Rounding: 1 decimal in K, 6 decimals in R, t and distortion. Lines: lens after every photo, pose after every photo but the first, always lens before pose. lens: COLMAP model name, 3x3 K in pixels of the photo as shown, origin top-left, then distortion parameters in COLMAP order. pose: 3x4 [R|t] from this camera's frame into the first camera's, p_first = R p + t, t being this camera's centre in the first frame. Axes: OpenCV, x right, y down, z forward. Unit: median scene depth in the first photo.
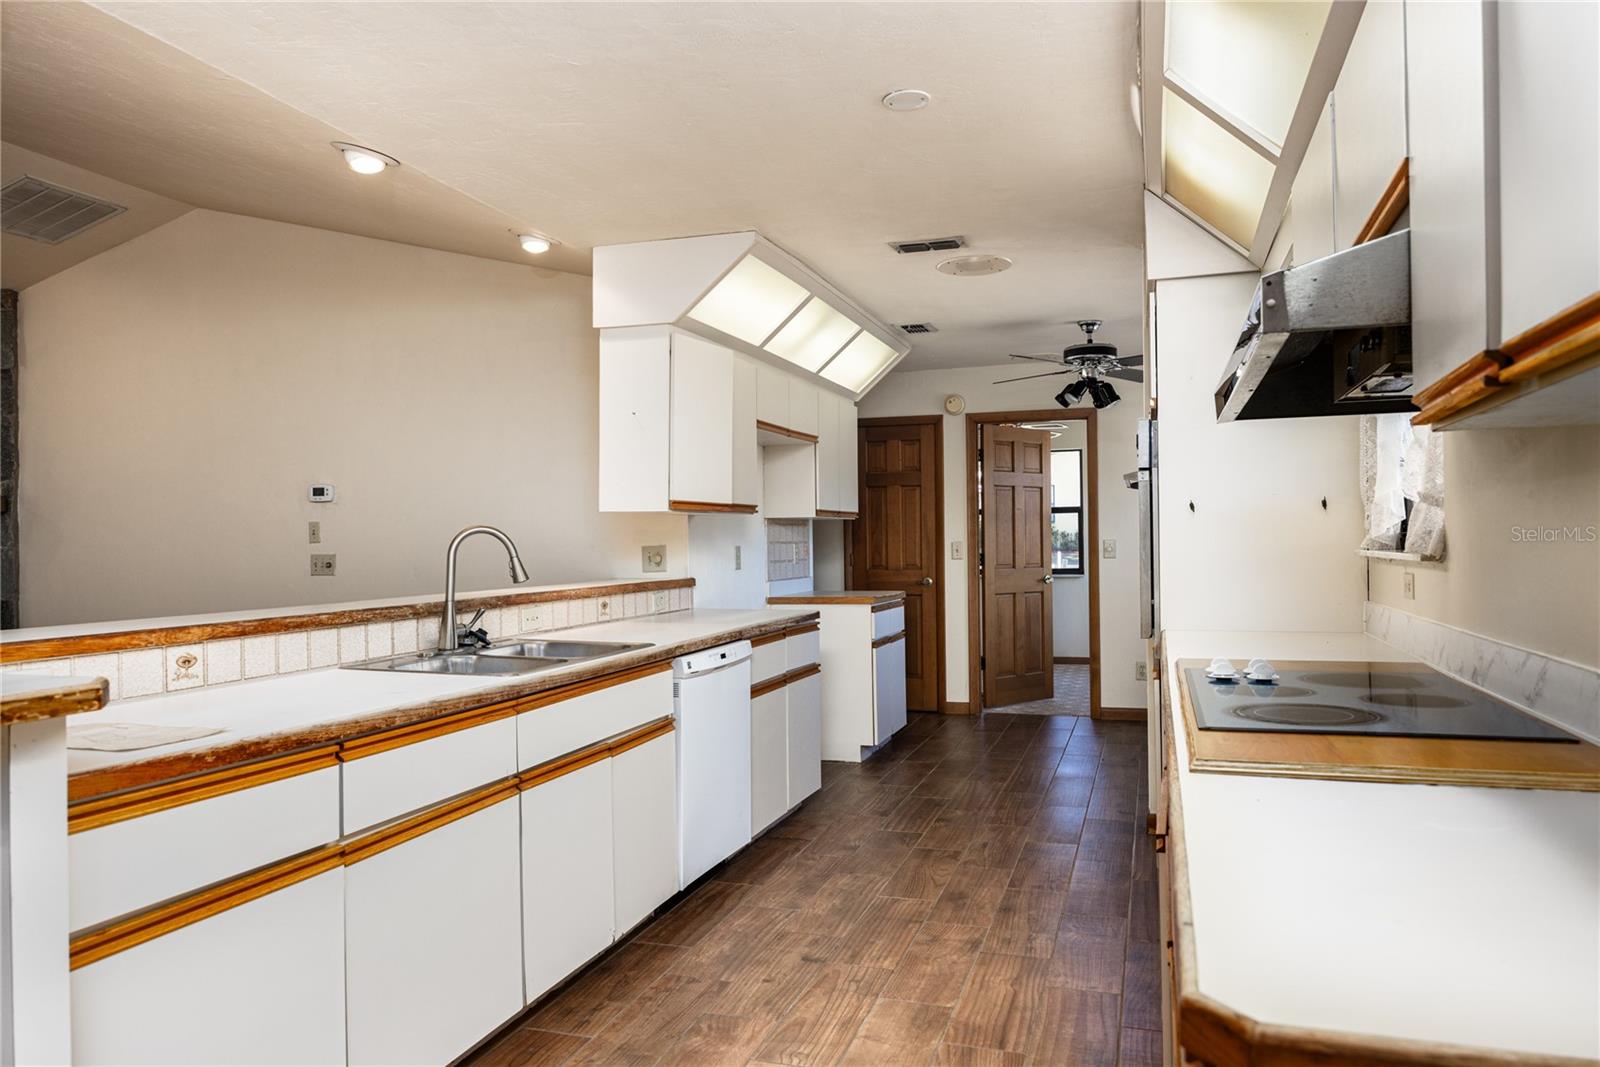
lens RADIAL K [[1085.6, 0, 835.2], [0, 1085.6, 539.2], [0, 0, 1]] dist [-0.003883, -0.004014]
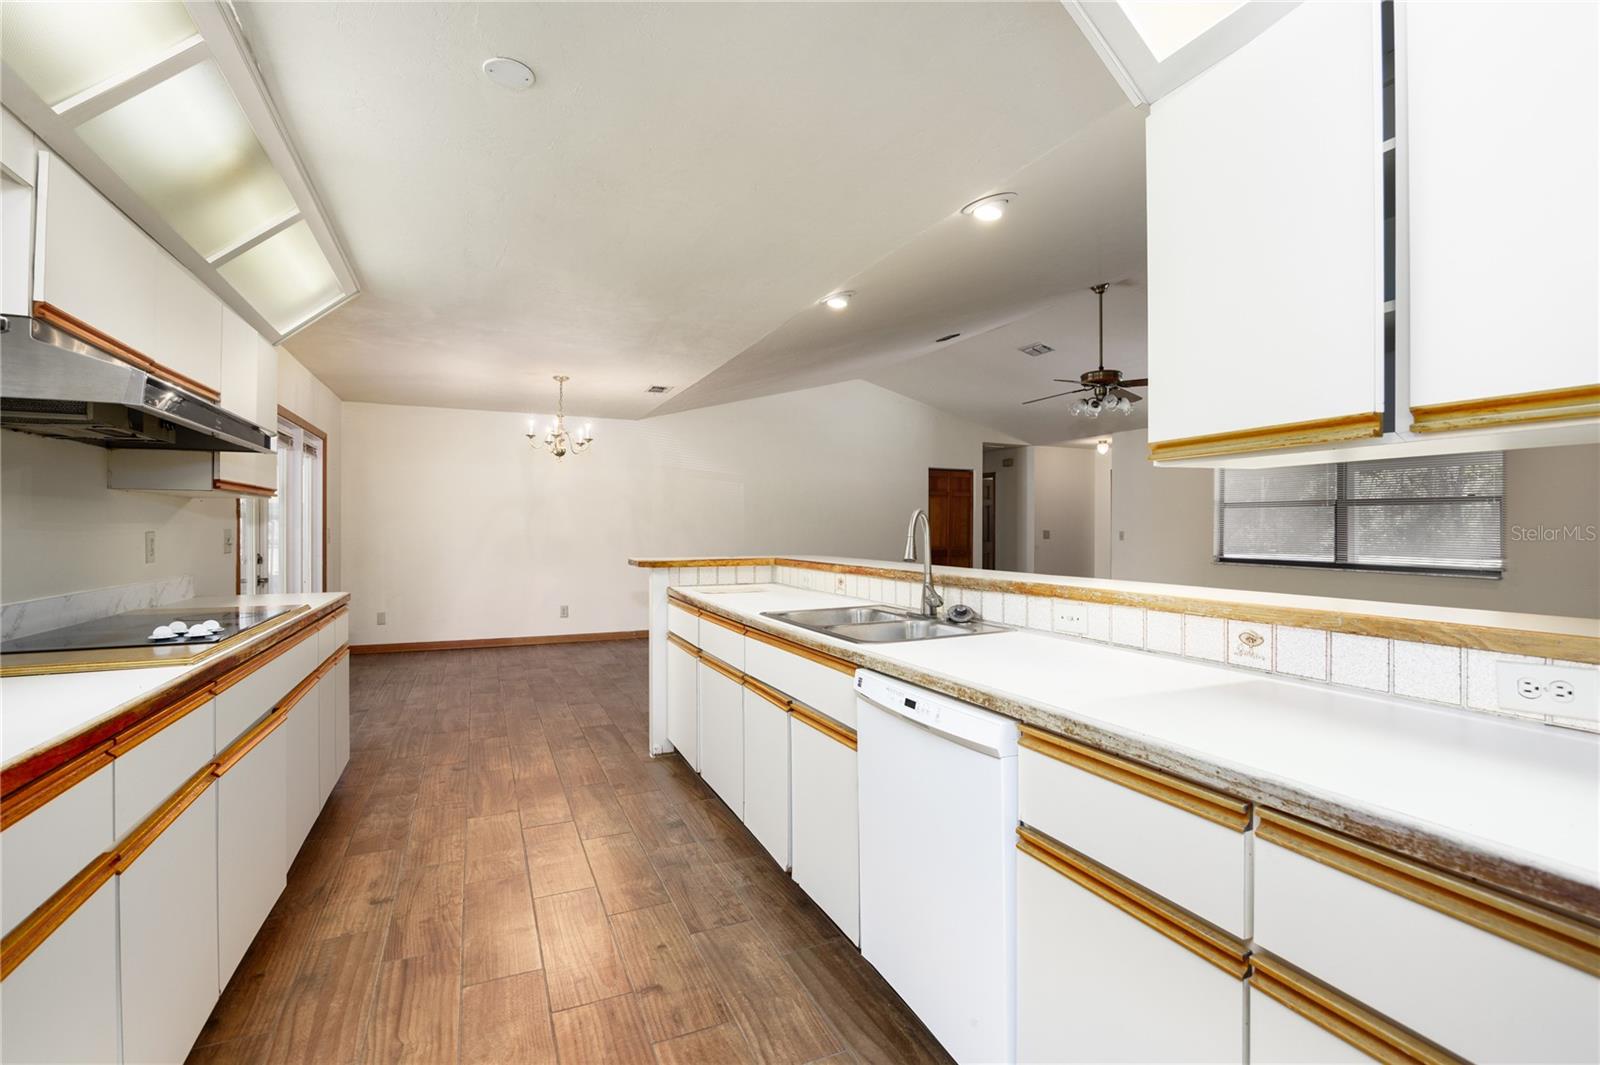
lens RADIAL K [[721.4, 0, 791.5], [0, 721.4, 517.7], [0, 0, 1]] dist [-0.011741, 0.001373]
pose [[-0.764063, 0.006214, -0.645112, 0.235478], [0.010886, 0.999935, -0.003262, -0.003008], [0.645050, -0.009515, -0.764081, 1.328186]]
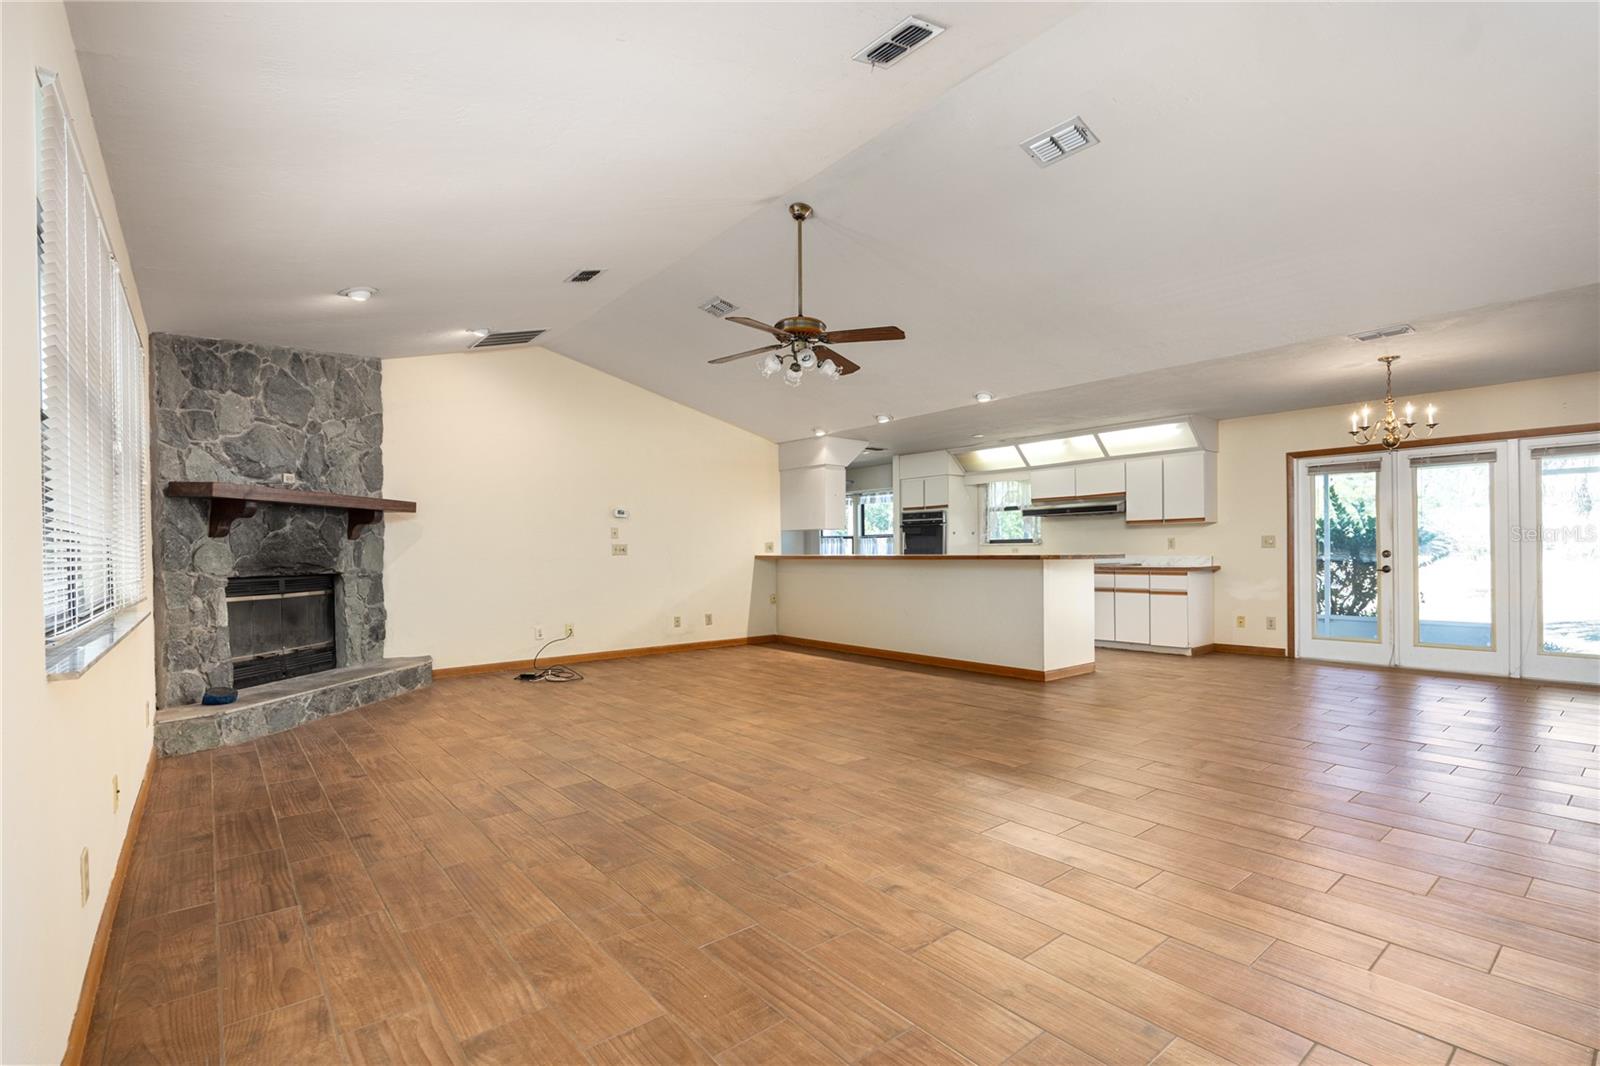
lens RADIAL K [[721.4, 0, 817.8], [0, 721.4, 551.9], [0, 0, 1]] dist [-0.011741, 0.001373]
pose [[0.550673, 0.009828, 0.834663, -2.122612], [0.001682, 0.999916, -0.012883, 0.069113], [-0.834720, 0.008499, 0.550610, -0.022660]]
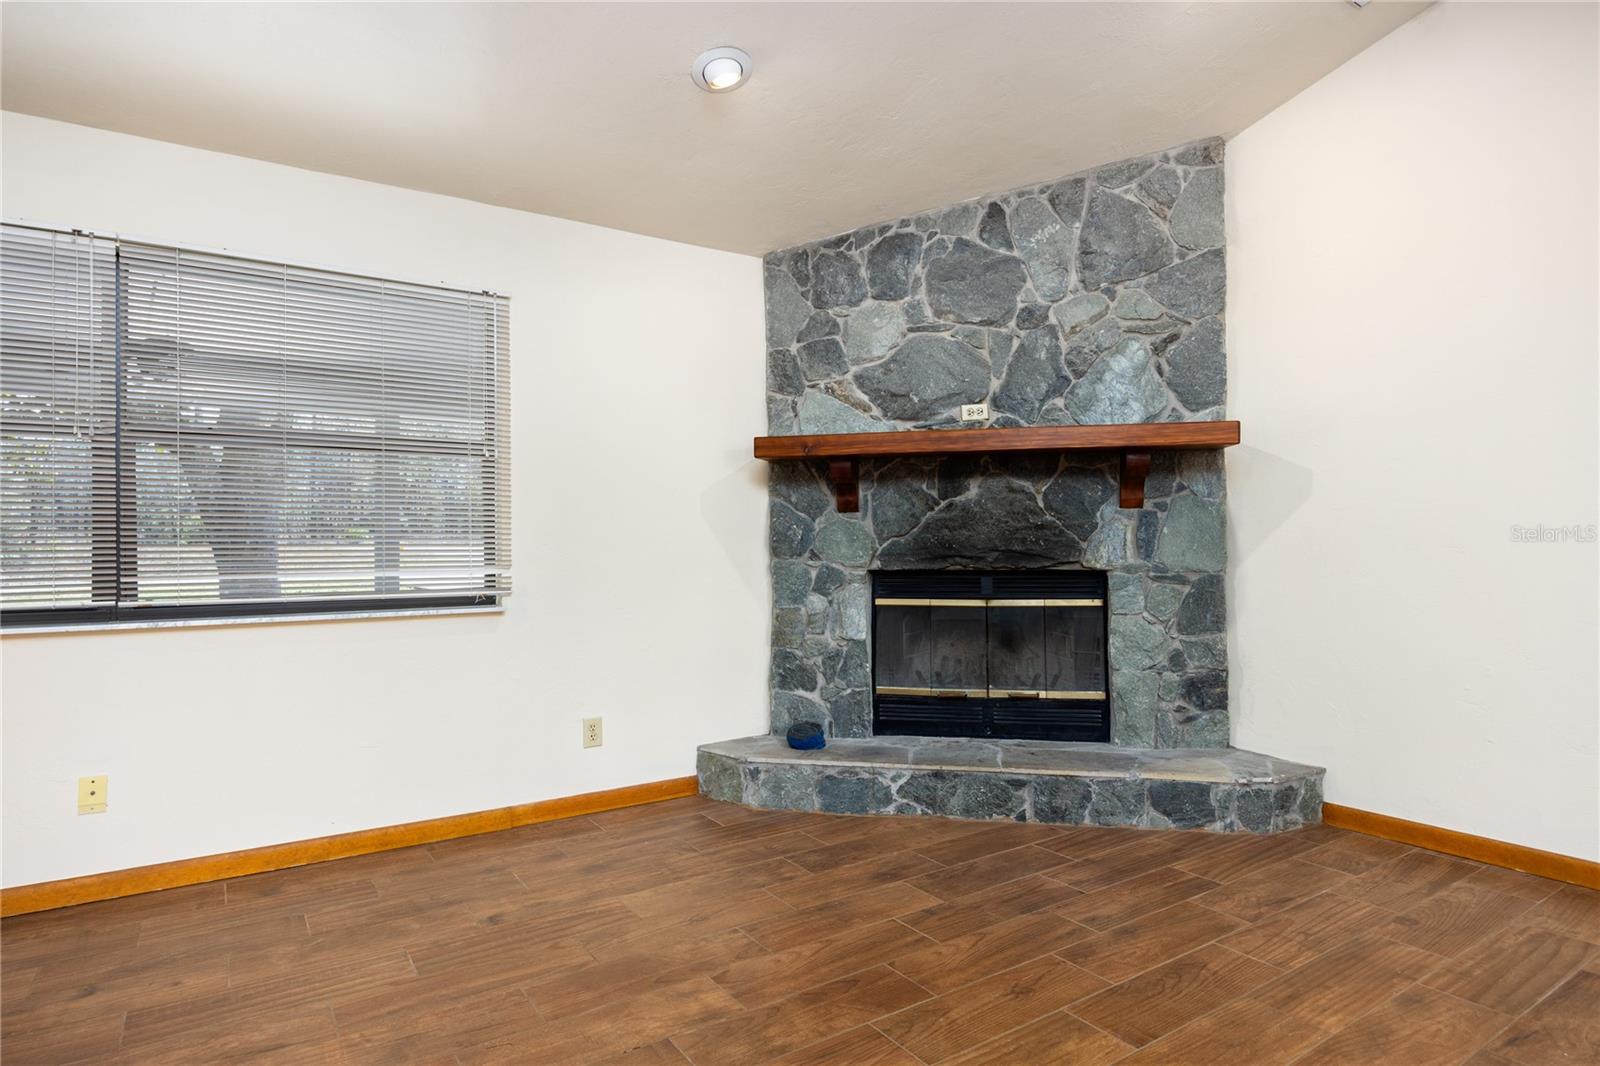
lens RADIAL K [[892.0, 0, 801.3], [0, 892.0, 535.5], [0, 0, 1]] dist [-0.002448, 0.003128]
pose [[0.765712, 0.005694, -0.643158, -1.027093], [-0.004975, 0.999983, 0.002930, 0.051777], [0.643164, 0.000956, 0.765728, 0.639093]]
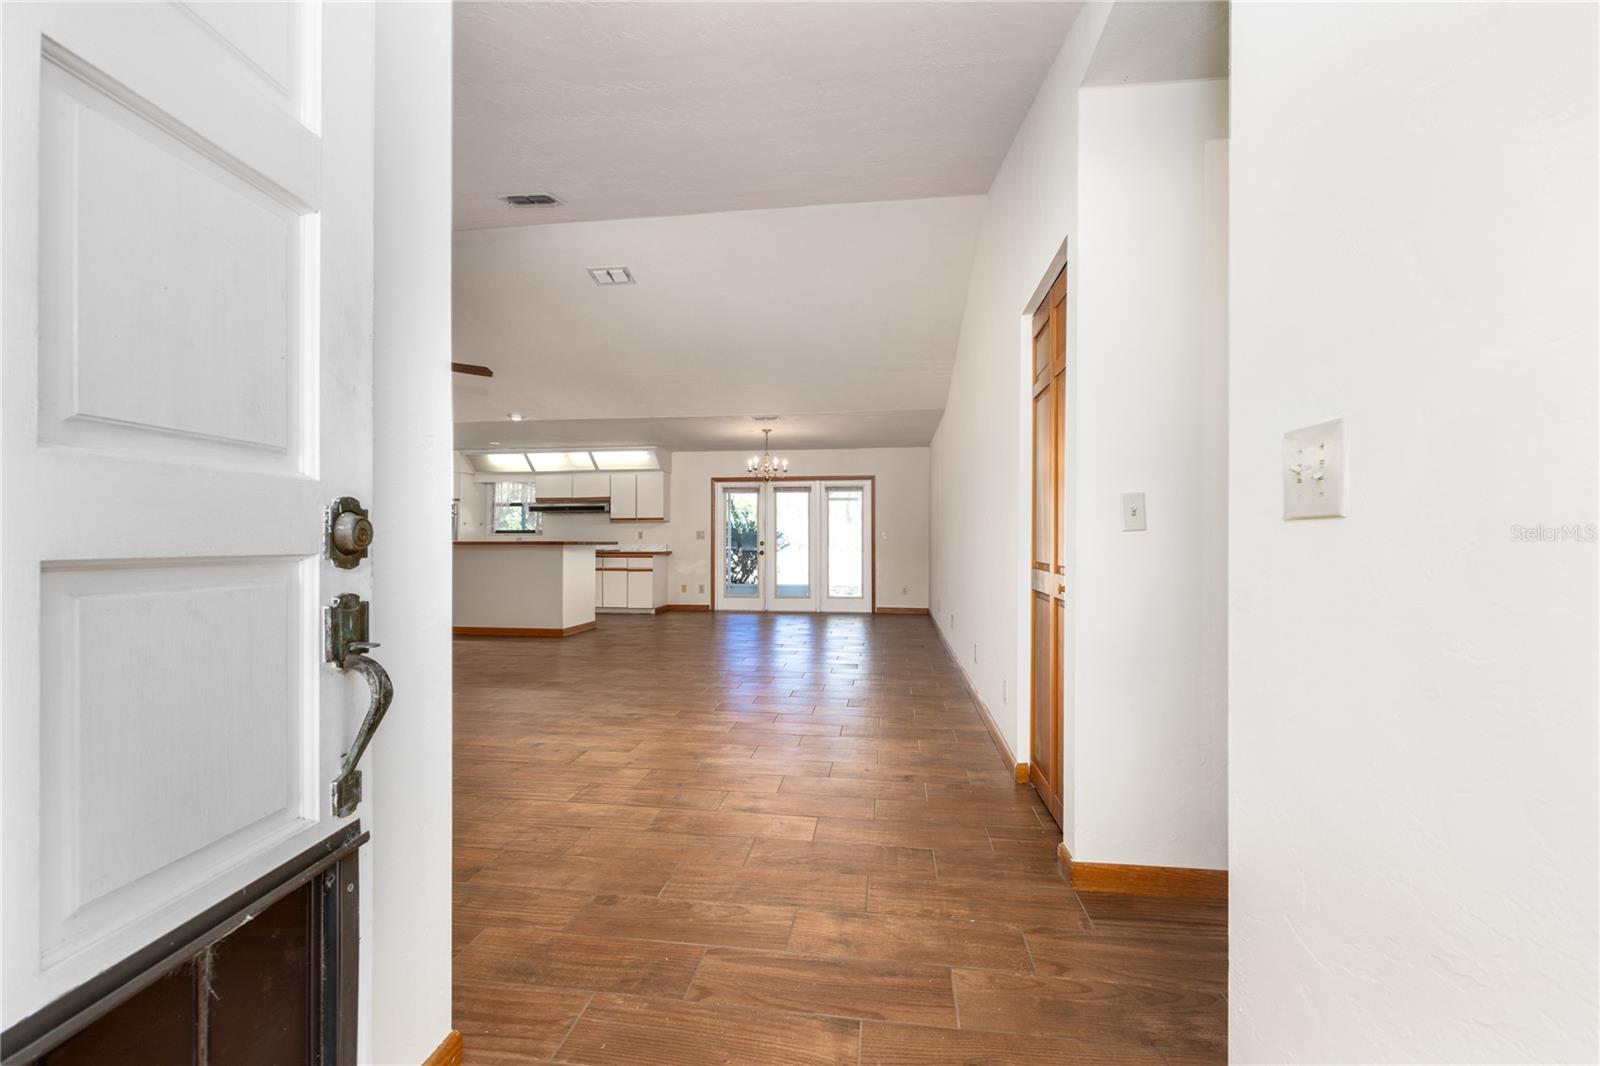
lens RADIAL K [[645.6, 0, 786.6], [0, 645.6, 538.2], [0, 0, 1]] dist [-0.004650, -0.000055]
pose [[-0.142904, 0.021626, 0.989500, -2.513382], [0.001493, 0.999765, -0.021635, 0.089383], [-0.989735, -0.001614, -0.142903, 0.059466]]
